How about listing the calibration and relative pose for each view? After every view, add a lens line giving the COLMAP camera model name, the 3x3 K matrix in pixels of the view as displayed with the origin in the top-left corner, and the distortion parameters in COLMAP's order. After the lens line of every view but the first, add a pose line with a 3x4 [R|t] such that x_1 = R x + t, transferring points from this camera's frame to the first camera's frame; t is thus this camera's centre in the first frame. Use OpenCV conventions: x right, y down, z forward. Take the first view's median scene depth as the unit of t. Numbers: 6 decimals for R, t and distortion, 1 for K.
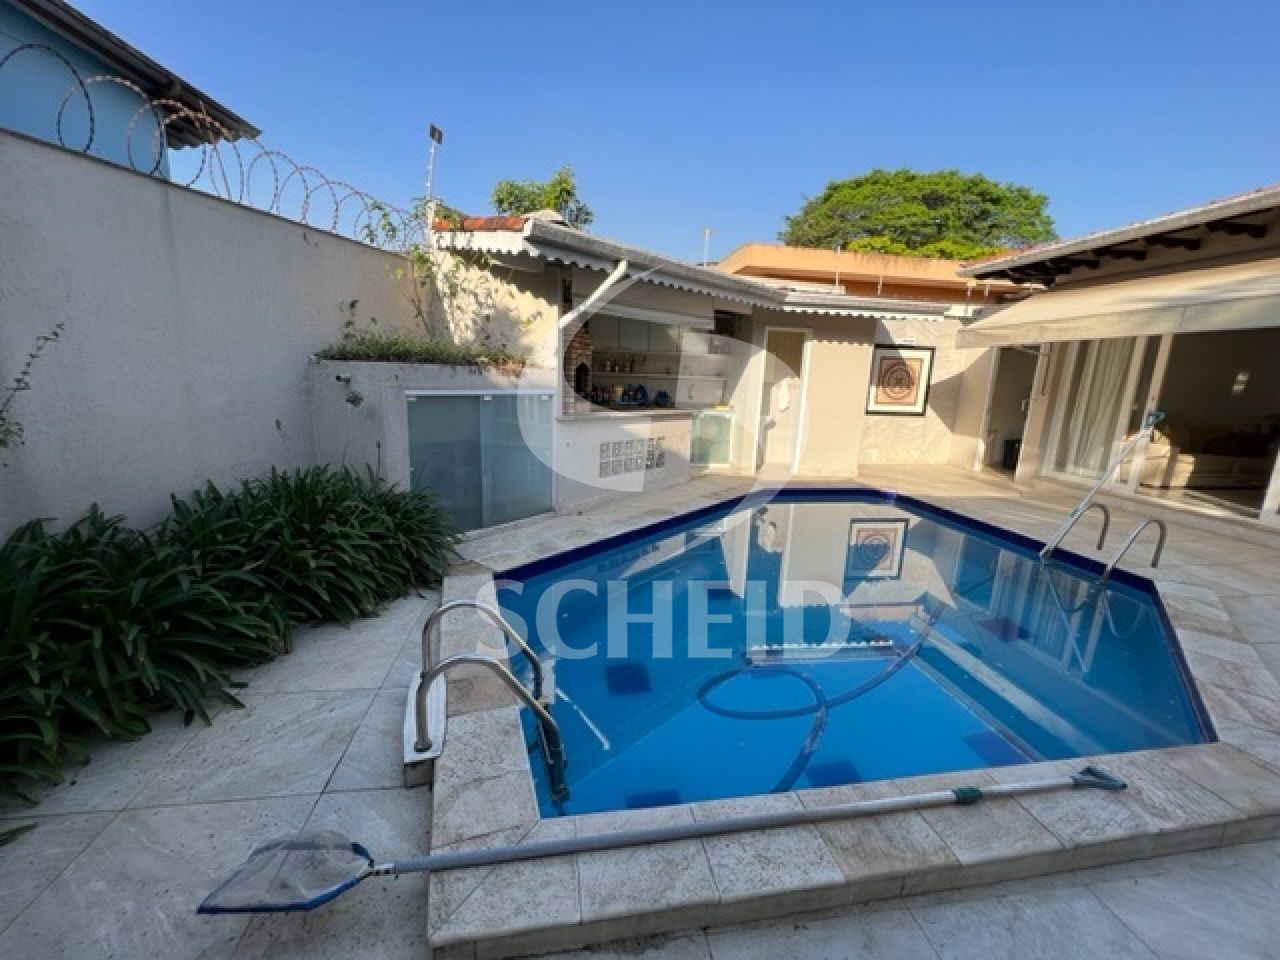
lens RADIAL K [[514.1, 0, 641.9], [0, 514.1, 482.5], [0, 0, 1]] dist [-0.002258, -0.000001]
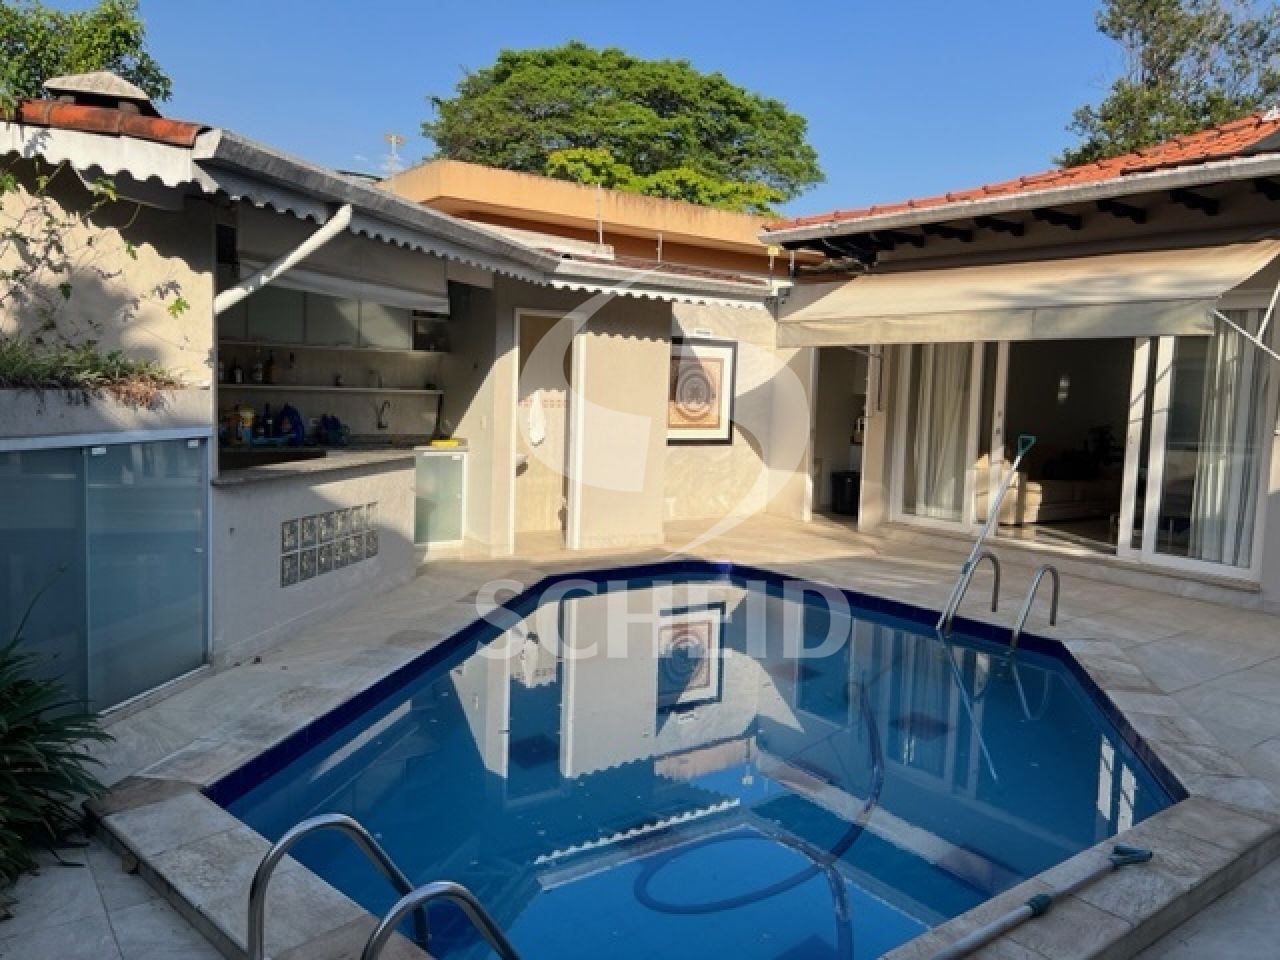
lens RADIAL K [[974.4, 0, 640.0], [0, 974.4, 480.0], [0, 0, 1]] dist [0.043272, -0.051452]
pose [[0.883367, -0.052950, 0.465681, -0.174993], [0.094969, 0.993208, -0.067218, -0.013035], [-0.458959, 0.103604, 0.882396, -0.056639]]
